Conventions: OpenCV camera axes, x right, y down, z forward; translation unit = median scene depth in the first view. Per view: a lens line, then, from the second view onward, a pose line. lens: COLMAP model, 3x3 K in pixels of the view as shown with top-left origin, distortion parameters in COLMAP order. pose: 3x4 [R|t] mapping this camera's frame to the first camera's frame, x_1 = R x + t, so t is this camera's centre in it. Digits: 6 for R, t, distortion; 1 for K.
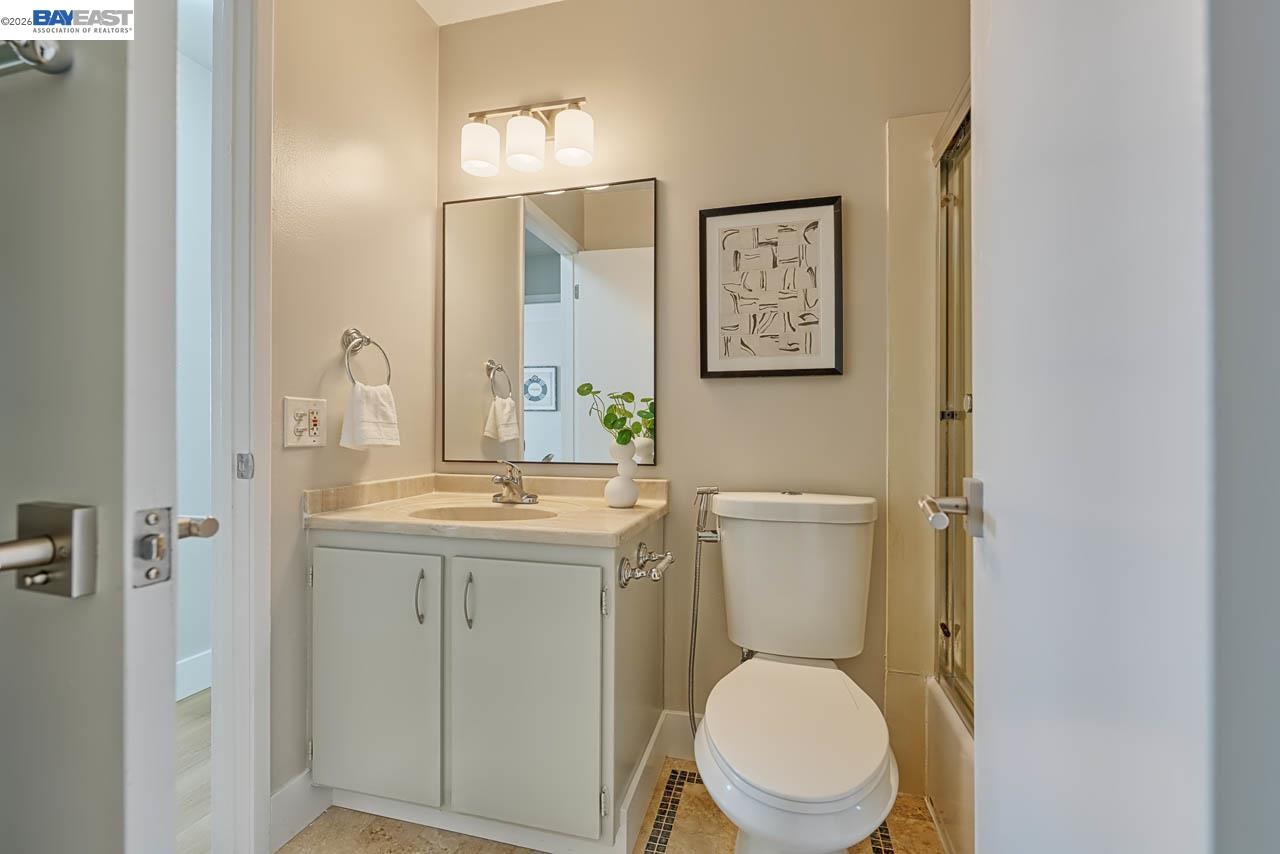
lens RADIAL K [[555.6, 0, 635.4], [0, 555.6, 420.7], [0, 0, 1]] dist [-0.008488, 0.001332]
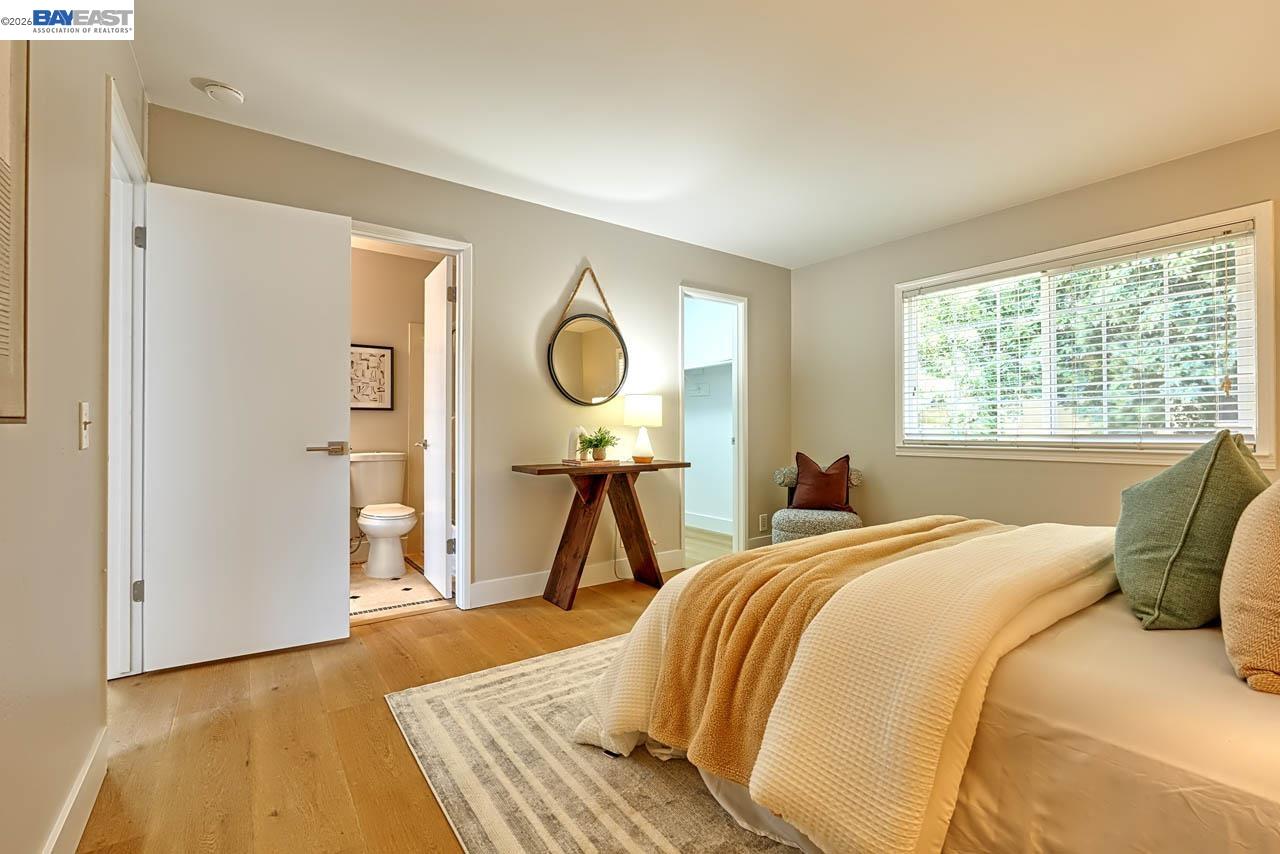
lens RADIAL K [[555.6, 0, 637.9], [0, 555.6, 425.8], [0, 0, 1]] dist [-0.008488, 0.001332]
pose [[0.639610, 0.001566, 0.768698, -0.964996], [-0.002001, 0.999998, -0.000372, -0.006604], [-0.768697, -0.001301, 0.639612, -1.696758]]
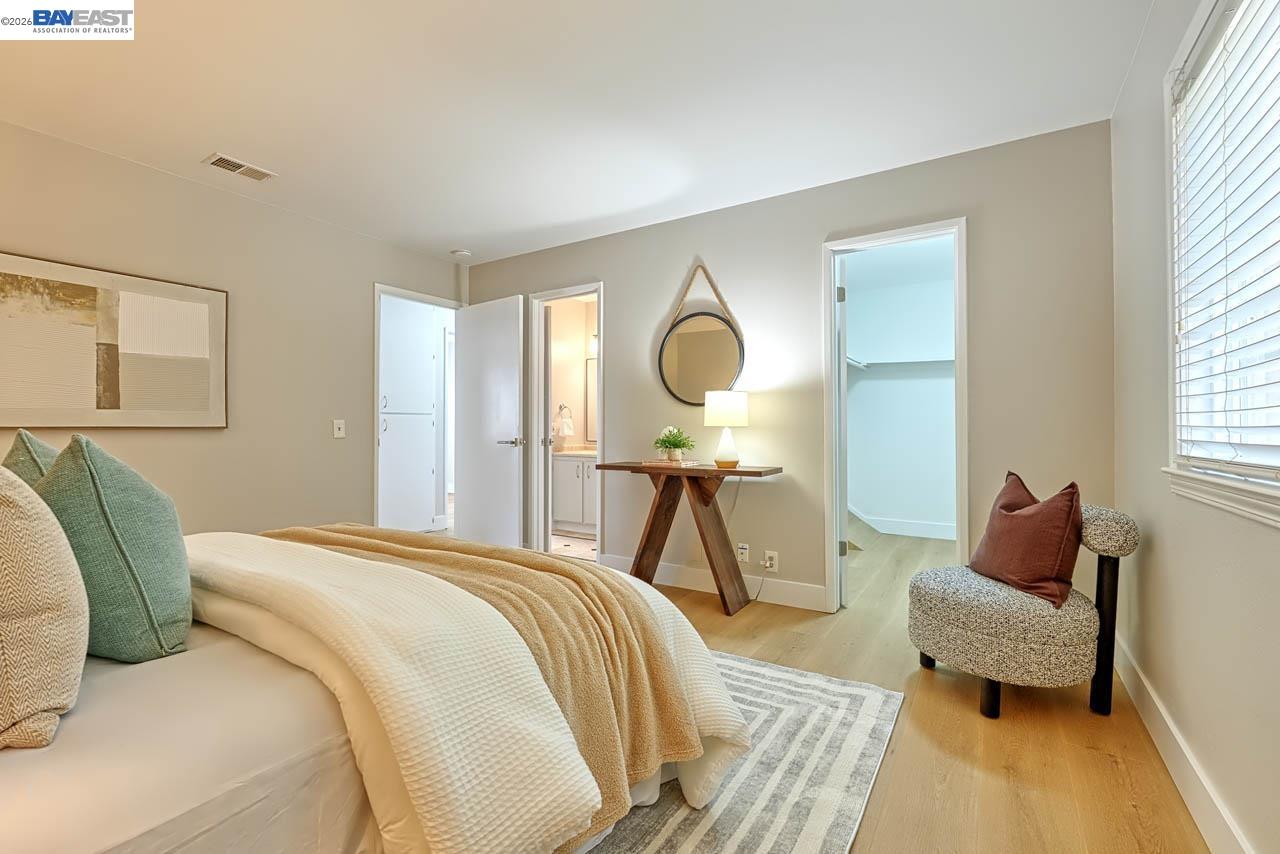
lens RADIAL K [[555.6, 0, 640.1], [0, 555.6, 425.6], [0, 0, 1]] dist [-0.008488, 0.001332]
pose [[0.953297, -0.004515, -0.302000, 1.053773], [0.003312, 0.999984, -0.004496, -0.001037], [0.302015, 0.003286, 0.953297, -2.262085]]
